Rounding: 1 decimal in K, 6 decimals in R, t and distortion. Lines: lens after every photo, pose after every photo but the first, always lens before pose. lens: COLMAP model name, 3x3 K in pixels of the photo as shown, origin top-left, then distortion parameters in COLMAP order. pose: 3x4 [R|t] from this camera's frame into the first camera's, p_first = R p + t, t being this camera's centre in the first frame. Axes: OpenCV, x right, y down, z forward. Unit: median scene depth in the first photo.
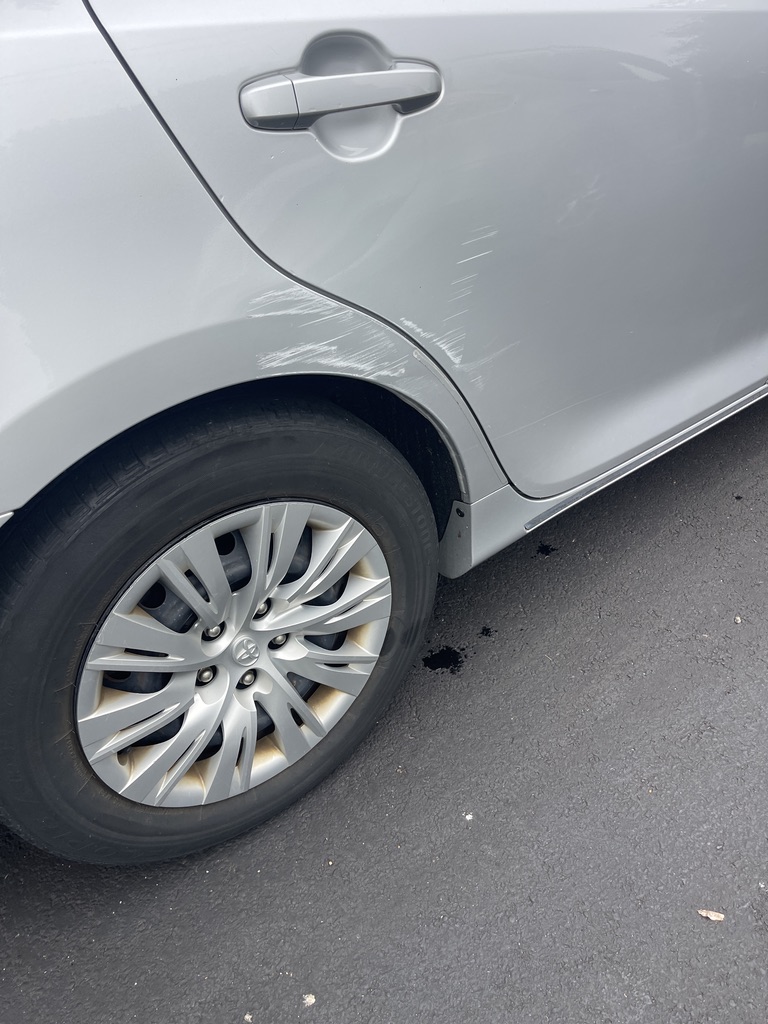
lens RADIAL K [[751.8, 0, 382.6], [0, 751.8, 534.8], [0, 0, 1]] dist [0.030053, -0.052928]
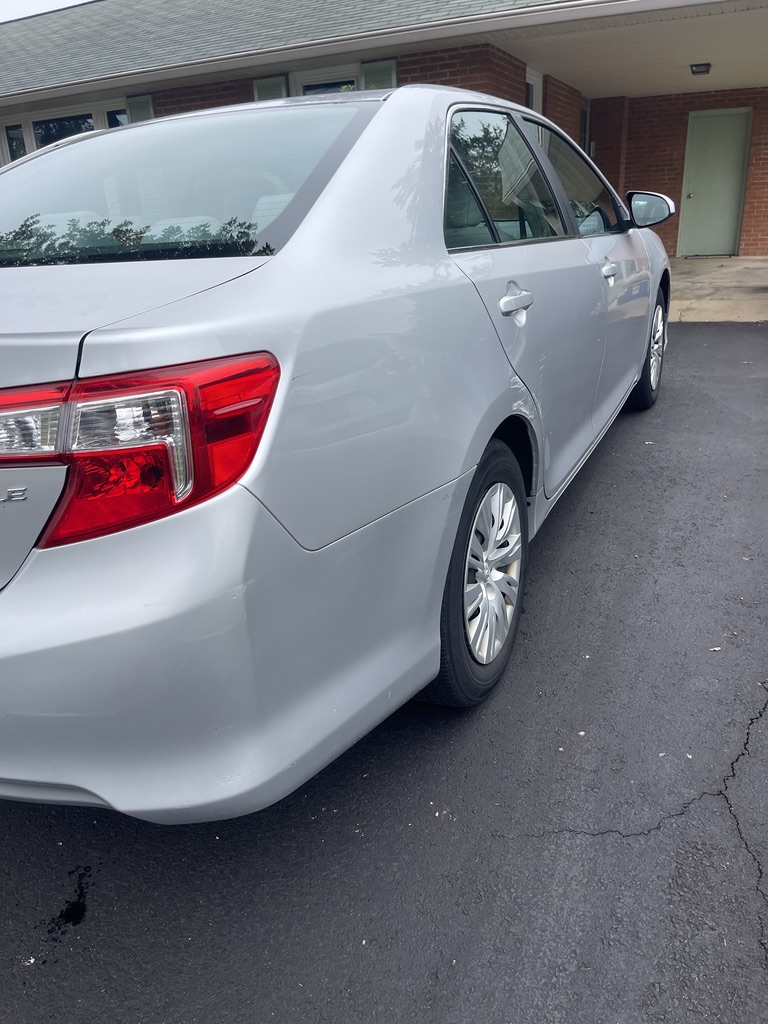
lens RADIAL K [[751.8, 0, 382.6], [0, 751.8, 534.8], [0, 0, 1]] dist [0.030053, -0.052928]
pose [[0.895779, -0.166259, 0.412235, -1.032013], [0.267893, 0.941989, -0.202213, 0.333680], [-0.354701, 0.291573, 0.888354, -0.530608]]
